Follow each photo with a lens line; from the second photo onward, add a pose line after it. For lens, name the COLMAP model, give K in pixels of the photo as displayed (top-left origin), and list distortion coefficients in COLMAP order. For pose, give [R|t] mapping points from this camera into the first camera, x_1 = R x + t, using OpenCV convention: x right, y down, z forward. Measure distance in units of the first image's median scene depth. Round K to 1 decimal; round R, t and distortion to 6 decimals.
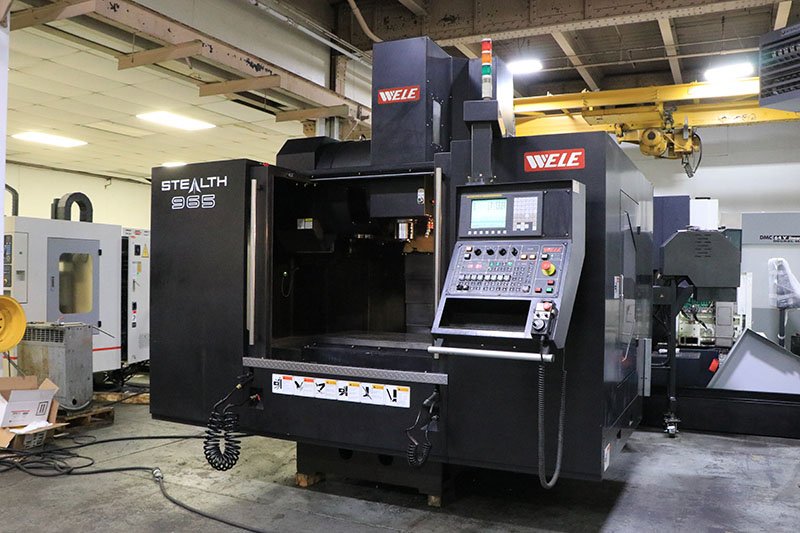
lens RADIAL K [[659.6, 0, 400.0], [0, 659.6, 266.5], [0, 0, 1]] dist [-0.171299, 0.158478]
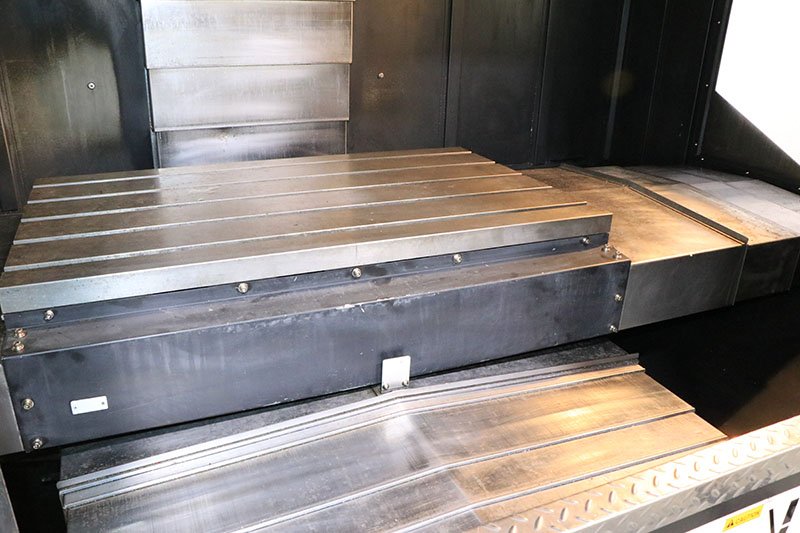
lens RADIAL K [[659.6, 0, 400.0], [0, 659.6, 266.5], [0, 0, 1]] dist [-0.171299, 0.158478]
pose [[0.666882, -0.279401, 0.690799, -0.226561], [-0.032869, 0.915112, 0.401858, 0.015853], [-0.744438, -0.290698, 0.601088, 0.914150]]
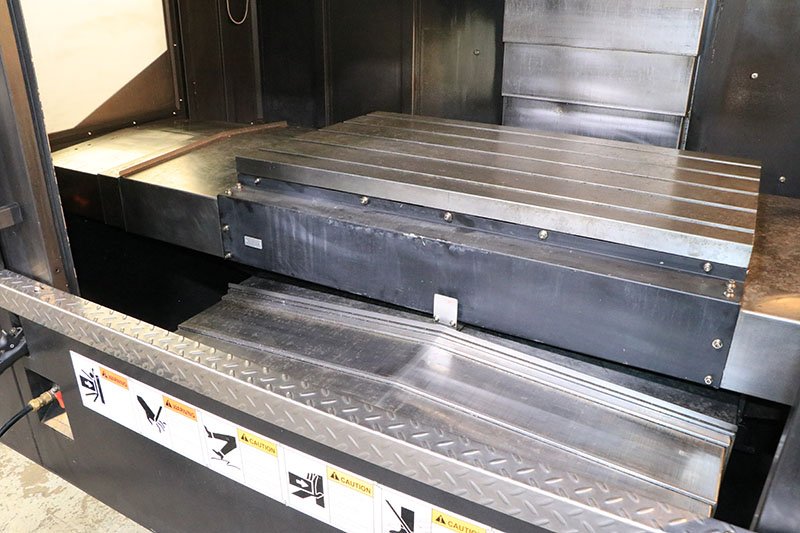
lens RADIAL K [[659.6, 0, 400.0], [0, 659.6, 266.5], [0, 0, 1]] dist [-0.171299, 0.158478]
pose [[0.997430, 0.025218, -0.067065, -0.037192], [0.005456, 0.906568, 0.422024, 0.017319], [0.071442, -0.421306, 0.904100, 0.784410]]
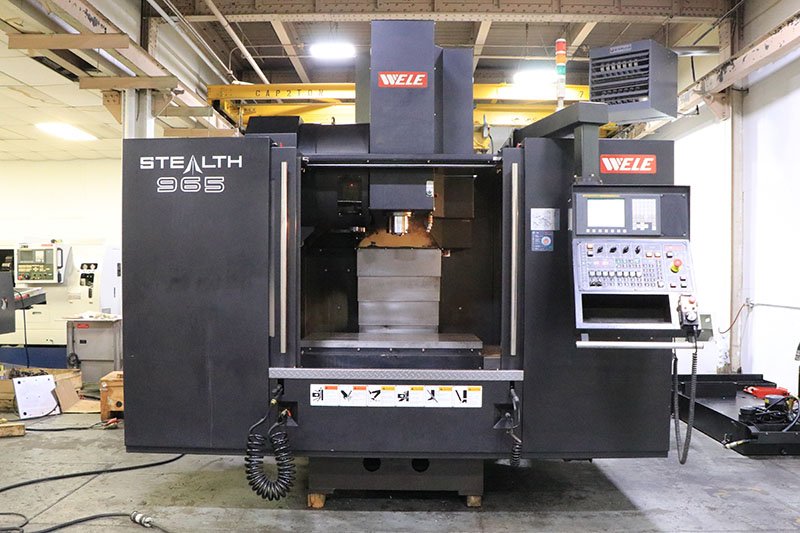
lens RADIAL K [[703.9, 0, 396.3], [0, 703.9, 284.0], [0, 0, 1]] dist [-0.158128, 0.124189]
pose [[0.914368, -0.012628, 0.404687, -0.474313], [-0.000580, 0.999472, 0.032499, -0.002181], [-0.404883, -0.029951, 0.913878, 0.092431]]
